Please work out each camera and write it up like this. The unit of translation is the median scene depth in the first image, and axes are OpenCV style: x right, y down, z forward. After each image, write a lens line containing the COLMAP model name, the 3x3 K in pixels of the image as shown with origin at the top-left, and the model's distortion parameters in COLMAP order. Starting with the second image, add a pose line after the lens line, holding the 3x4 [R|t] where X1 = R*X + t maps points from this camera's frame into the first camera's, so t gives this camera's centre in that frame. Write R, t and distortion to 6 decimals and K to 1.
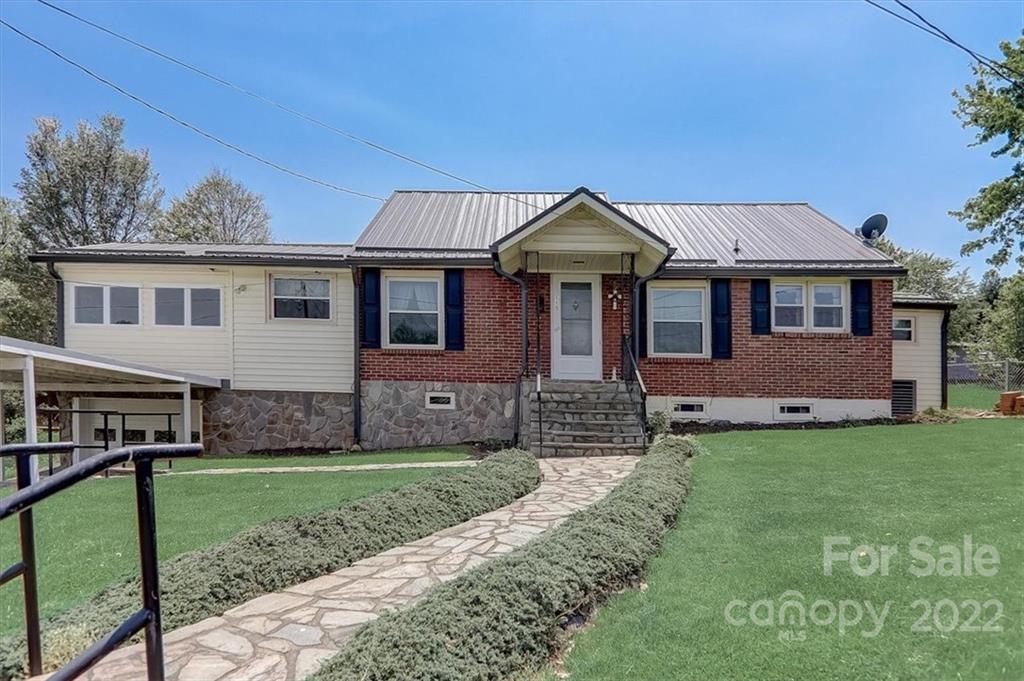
lens RADIAL K [[597.7, 0, 510.4], [0, 597.7, 348.1], [0, 0, 1]] dist [0.006284, -0.021543]
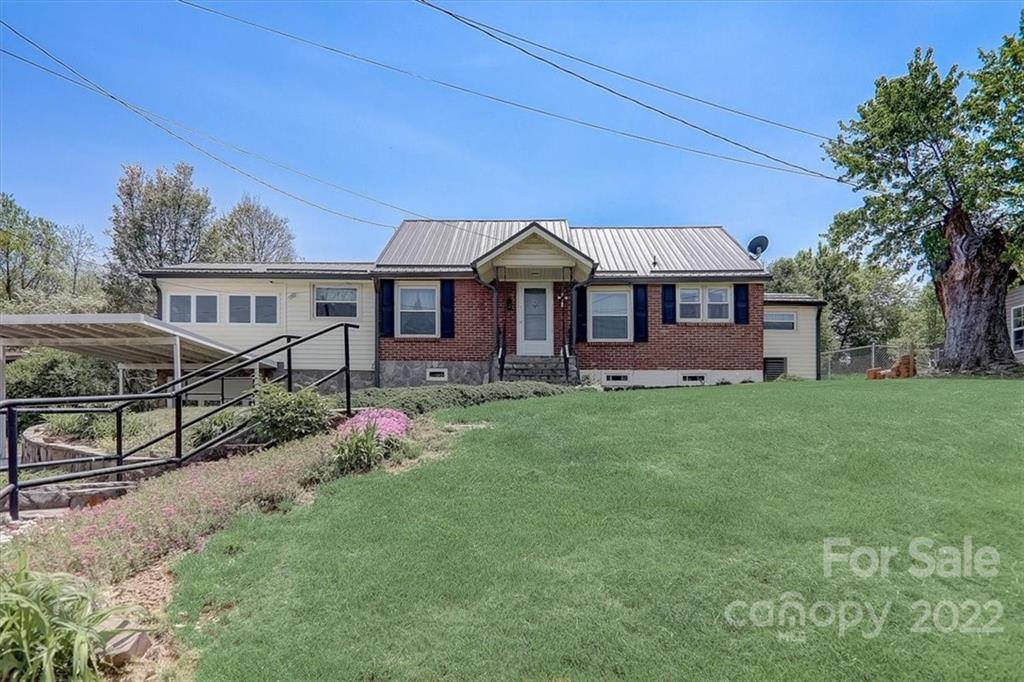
lens RADIAL K [[572.7, 0, 508.6], [0, 572.7, 320.4], [0, 0, 1]] dist [0.002833, -0.021827]
pose [[0.999932, -0.010603, -0.004846, 0.053772], [0.010282, 0.998015, -0.062127, 0.046046], [0.005495, 0.062073, 0.998056, -0.318516]]
